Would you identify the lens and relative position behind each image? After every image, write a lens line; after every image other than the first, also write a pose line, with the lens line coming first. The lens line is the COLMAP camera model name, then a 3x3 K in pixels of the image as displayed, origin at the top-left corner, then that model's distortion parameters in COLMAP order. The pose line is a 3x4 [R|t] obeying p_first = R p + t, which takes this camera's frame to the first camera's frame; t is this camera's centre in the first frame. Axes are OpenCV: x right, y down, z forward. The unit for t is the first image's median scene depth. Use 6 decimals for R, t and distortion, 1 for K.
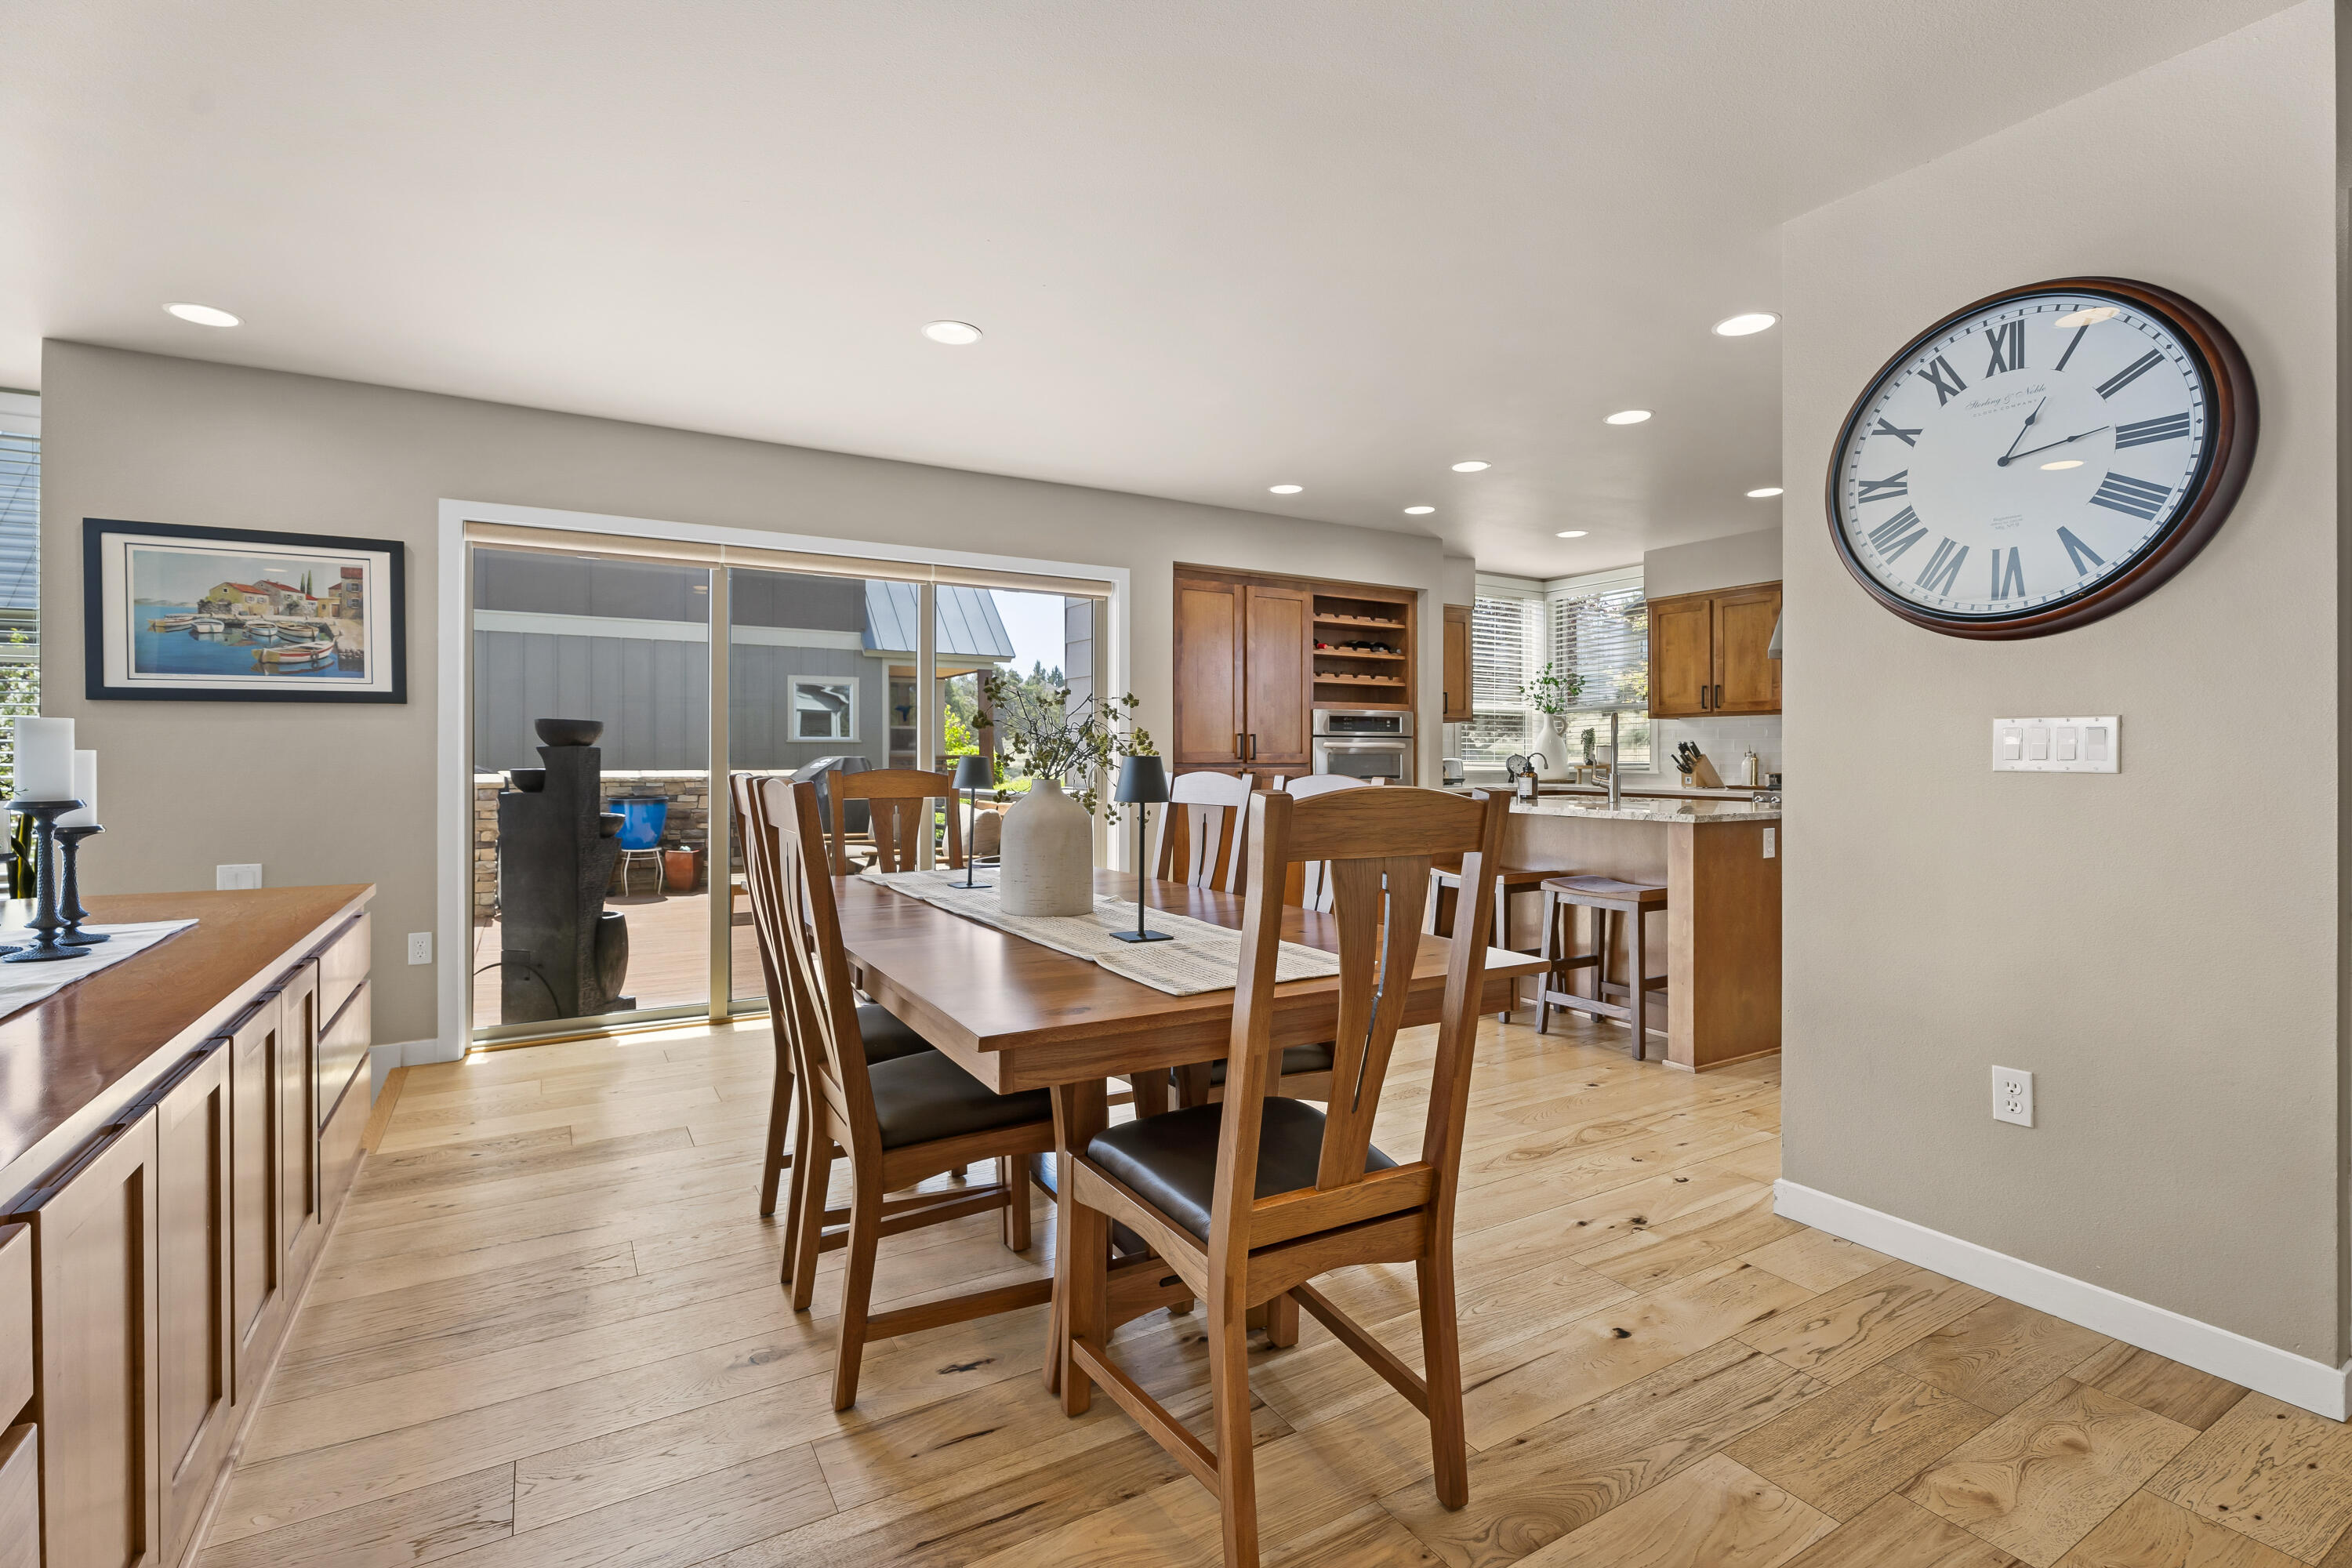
lens RADIAL K [[1063.5, 0, 1167.0], [0, 1063.5, 758.8], [0, 0, 1]] dist [-0.000063, -0.000126]
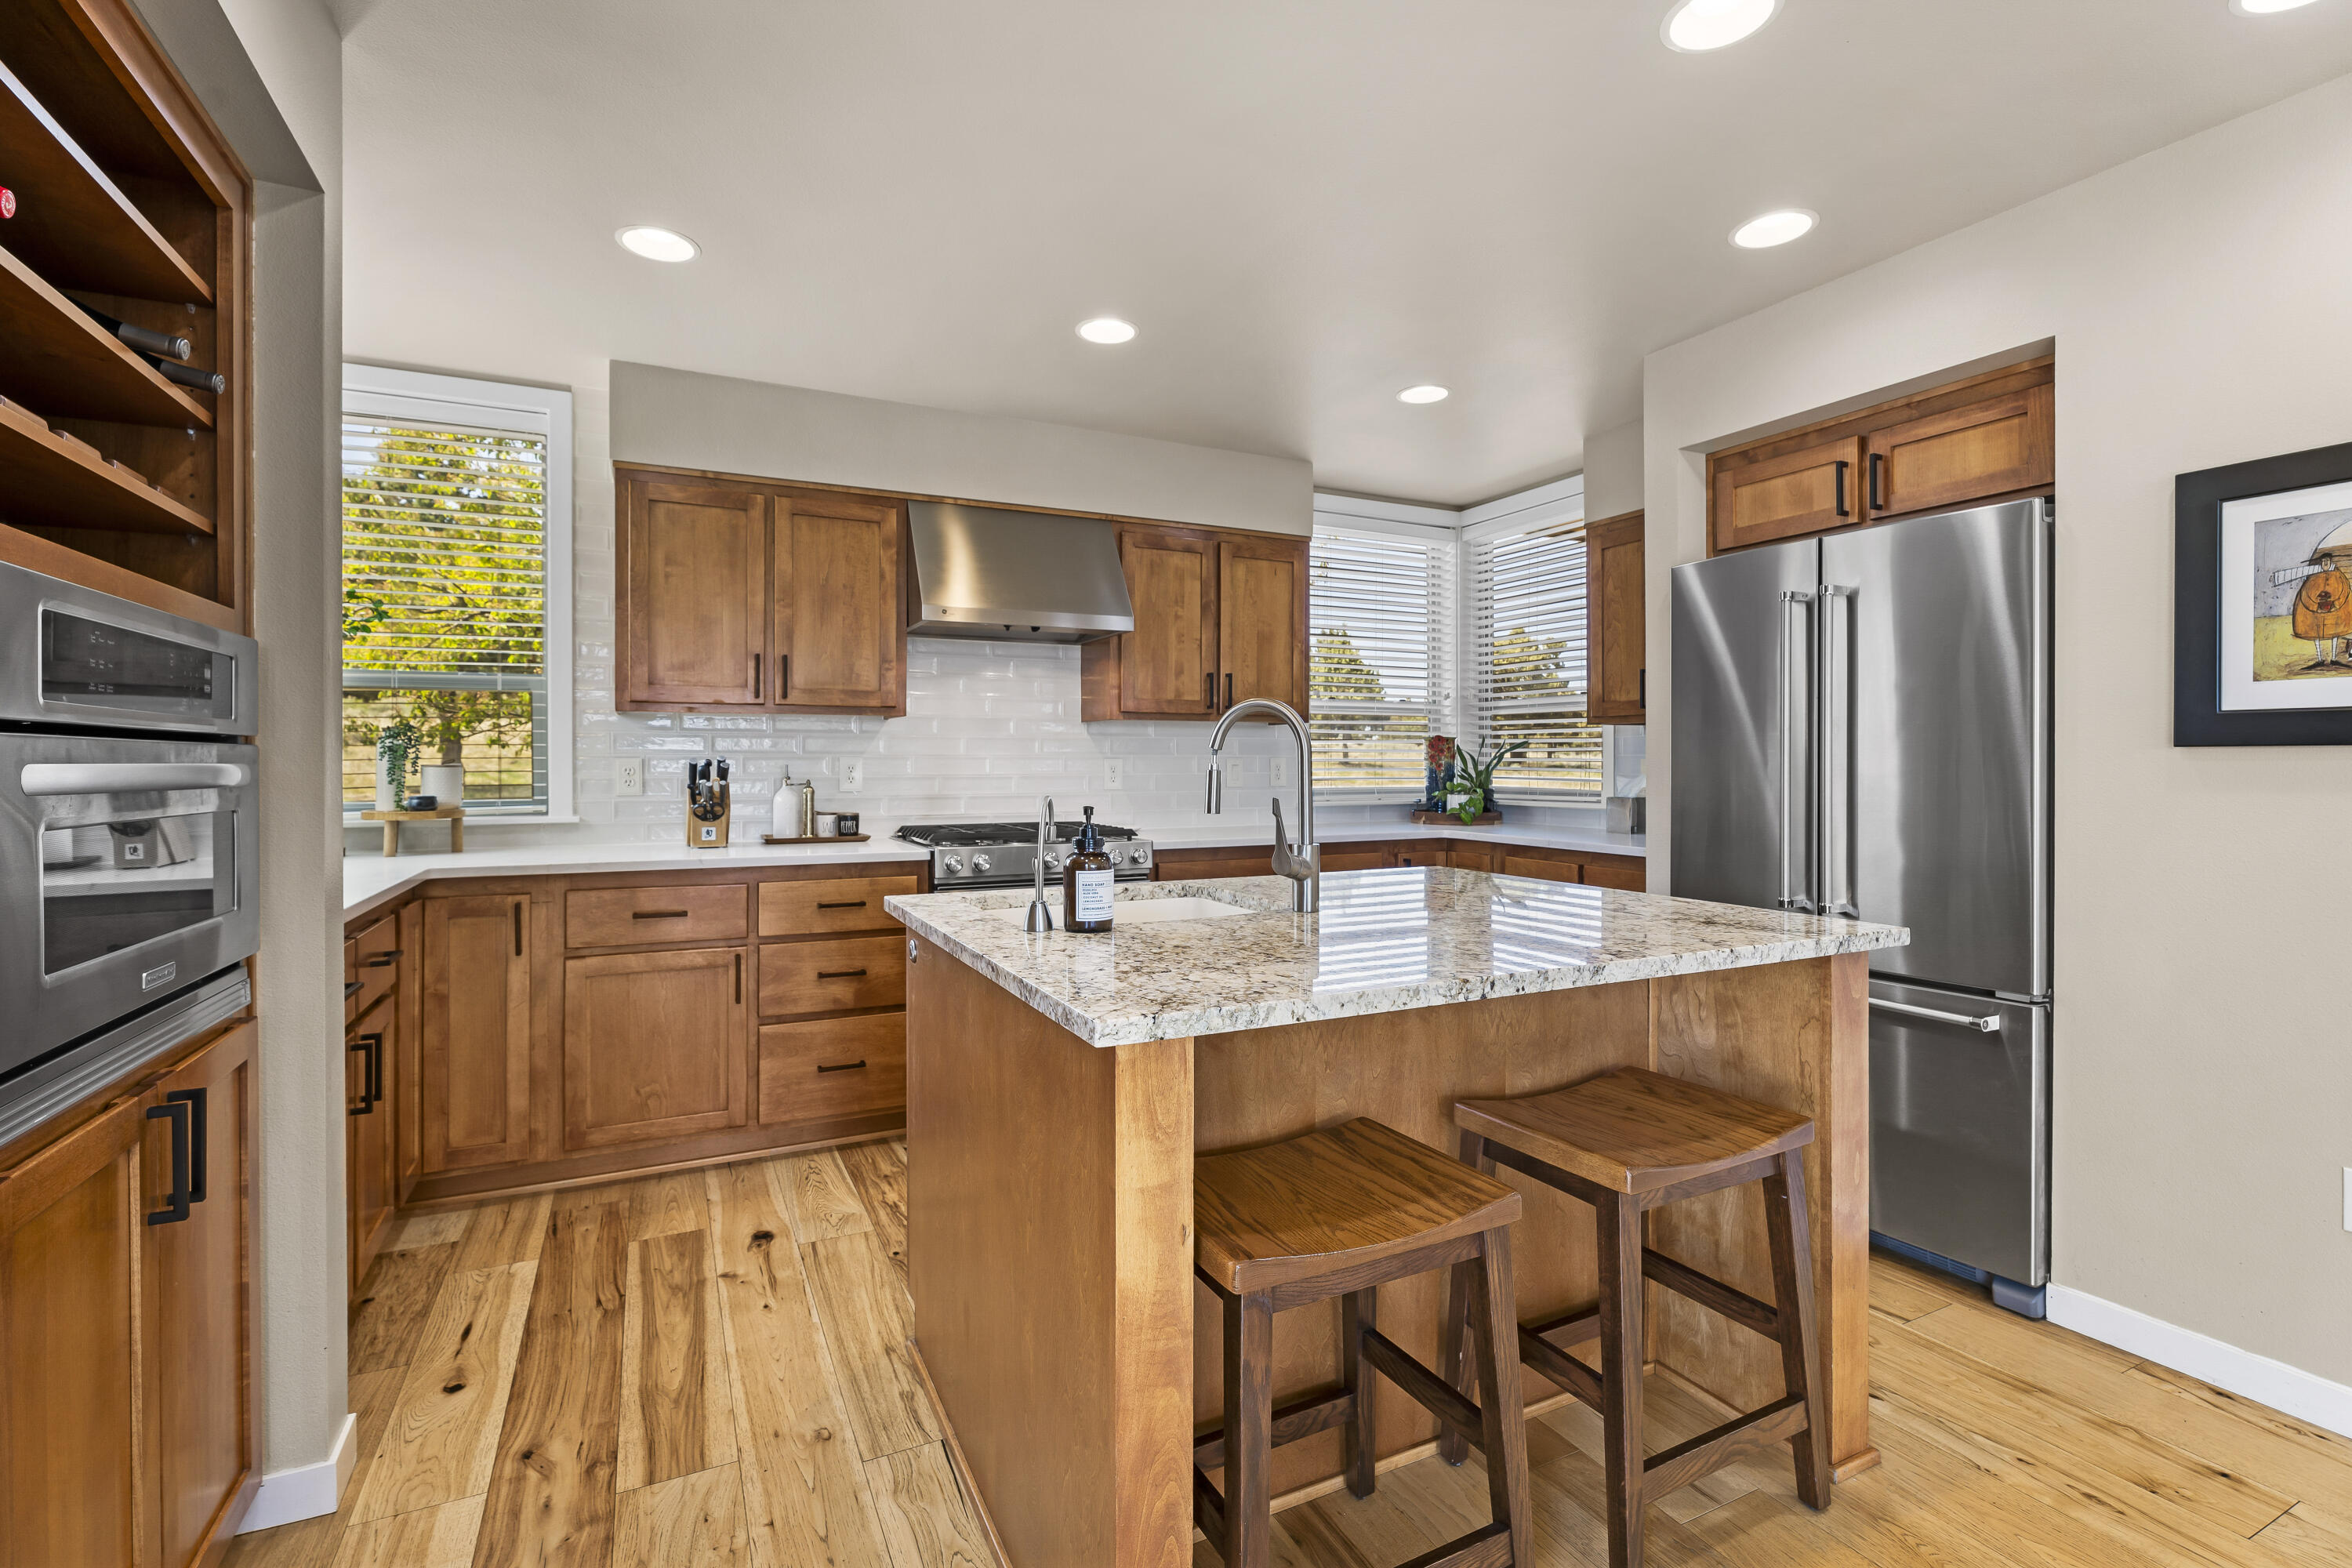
lens RADIAL K [[1063.5, 0, 1167.0], [0, 1063.5, 758.8], [0, 0, 1]] dist [-0.000063, -0.000126]
pose [[0.081207, -0.002227, 0.996695, -0.007063], [0.008649, 0.999961, 0.001530, -0.016106], [-0.996660, 0.008496, 0.081223, 0.761209]]
